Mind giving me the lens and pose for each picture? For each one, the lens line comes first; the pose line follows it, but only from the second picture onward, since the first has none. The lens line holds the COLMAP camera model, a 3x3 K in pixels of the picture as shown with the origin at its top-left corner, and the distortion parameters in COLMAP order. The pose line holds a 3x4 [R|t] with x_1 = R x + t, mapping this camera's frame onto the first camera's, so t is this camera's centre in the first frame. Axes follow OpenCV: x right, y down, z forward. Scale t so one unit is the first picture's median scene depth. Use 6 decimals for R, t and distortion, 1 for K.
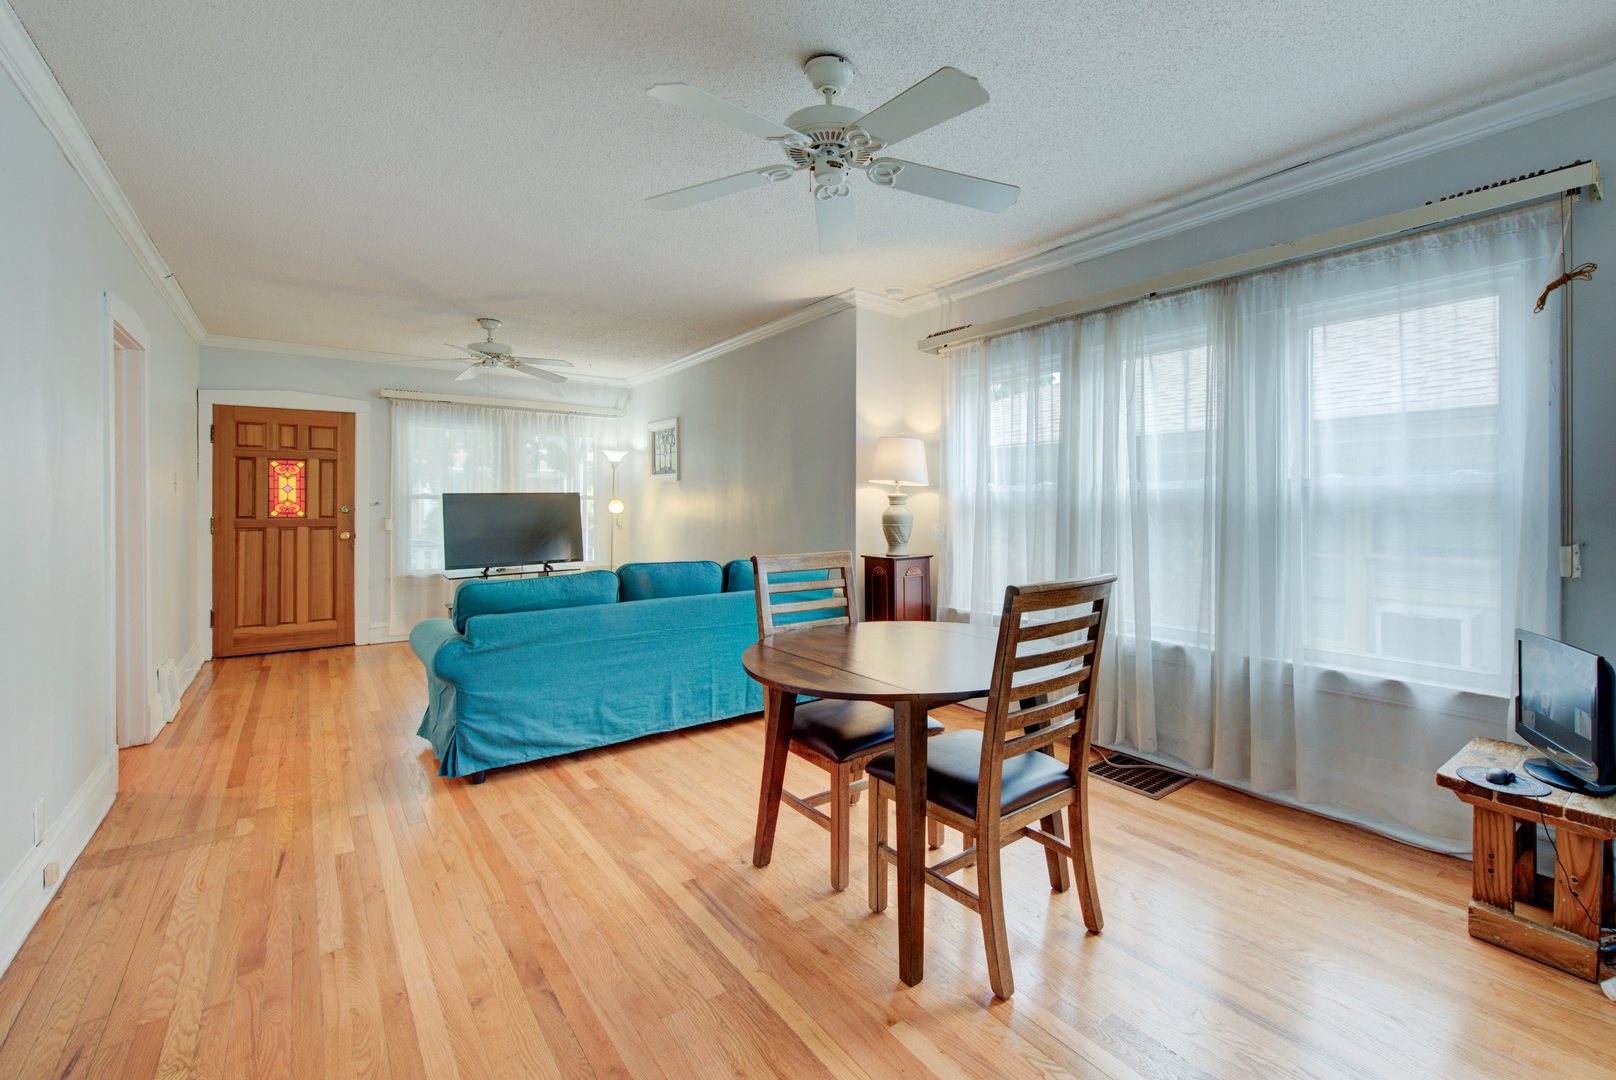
lens RADIAL K [[638.6, 0, 835.4], [0, 638.6, 507.3], [0, 0, 1]] dist [-0.005337, -0.000075]
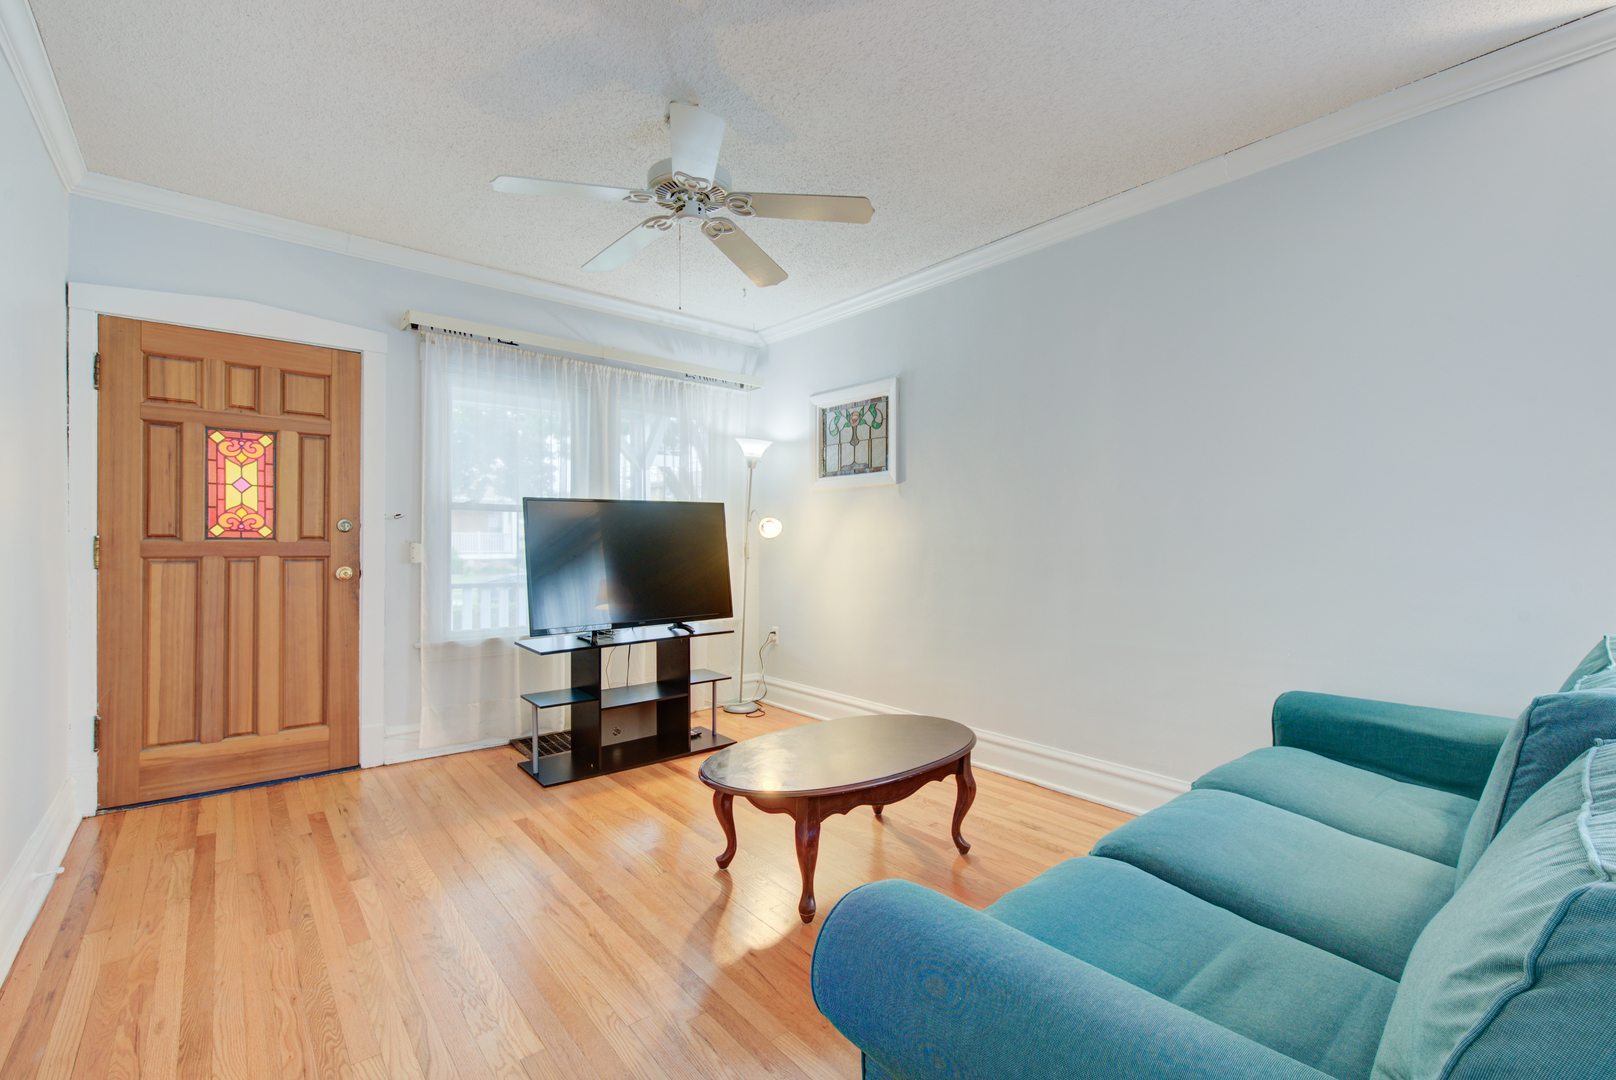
lens RADIAL K [[701.7, 0, 820.3], [0, 701.7, 547.6], [0, 0, 1]] dist [-0.001872, -0.000143]
pose [[0.999901, 0.007980, 0.011604, -0.373816], [-0.008086, 0.999926, 0.009073, 0.014445], [-0.011531, -0.009166, 0.999892, 0.396216]]
